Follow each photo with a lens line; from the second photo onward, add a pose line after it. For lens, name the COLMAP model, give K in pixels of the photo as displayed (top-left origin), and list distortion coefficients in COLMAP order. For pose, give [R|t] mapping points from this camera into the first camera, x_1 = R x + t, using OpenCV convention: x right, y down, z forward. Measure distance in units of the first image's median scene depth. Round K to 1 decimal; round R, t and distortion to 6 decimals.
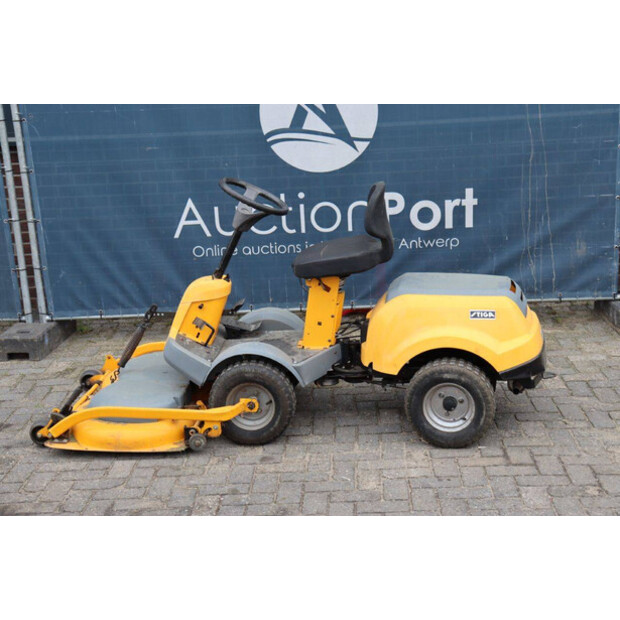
lens RADIAL K [[1050.0, 0, 317.1], [0, 1050.0, 310.2], [0, 0, 1]] dist [0.160988, 0.128057]
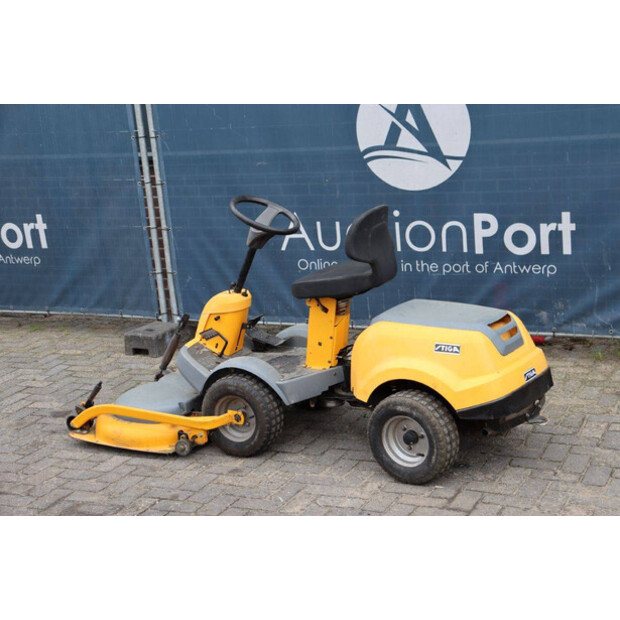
lens RADIAL K [[1088.1, 0, 324.4], [0, 1088.1, 308.5], [0, 0, 1]] dist [0.176704, 0.097745]
pose [[0.922231, 0.069547, -0.380333, 0.322190], [-0.071772, 0.997386, 0.008350, -0.024266], [0.379919, 0.019597, 0.924812, 0.032250]]
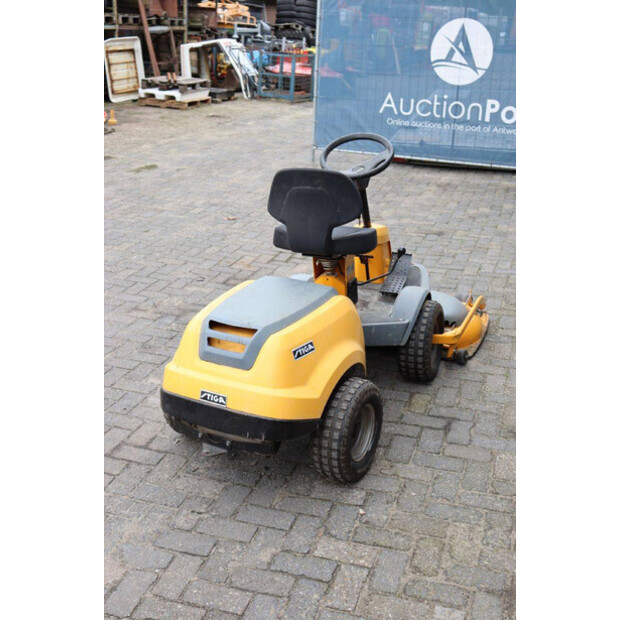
lens RADIAL K [[781.8, 0, 321.2], [0, 781.8, 326.4], [0, 0, 1]] dist [-0.003505, 0.006955]
pose [[-0.264191, 0.395925, -0.879458, 0.533050], [-0.247594, 0.853455, 0.458597, -0.241109], [0.932148, 0.338906, -0.127447, 0.892764]]
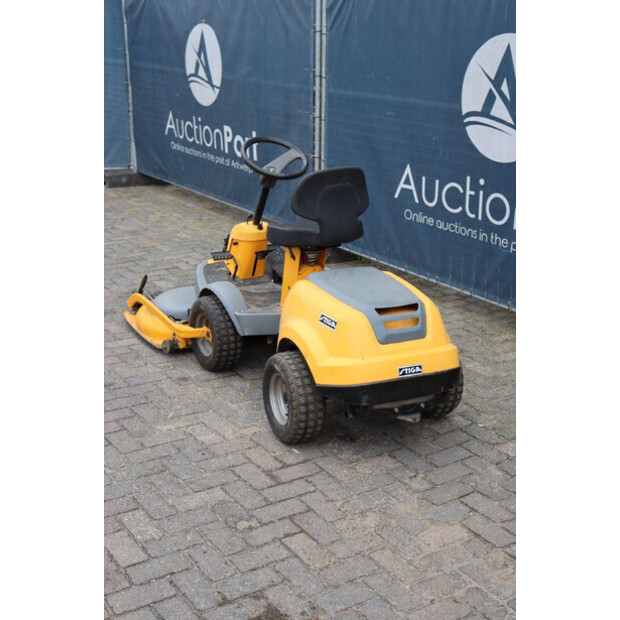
lens RADIAL K [[864.4, 0, 310.0], [0, 864.4, 310.0], [0, 0, 1]] dist [0.051041, 0.079211]
pose [[0.589101, 0.313971, -0.744569, 0.540091], [-0.258146, 0.946267, 0.194779, -0.113878], [0.765716, 0.077463, 0.638497, 0.373564]]
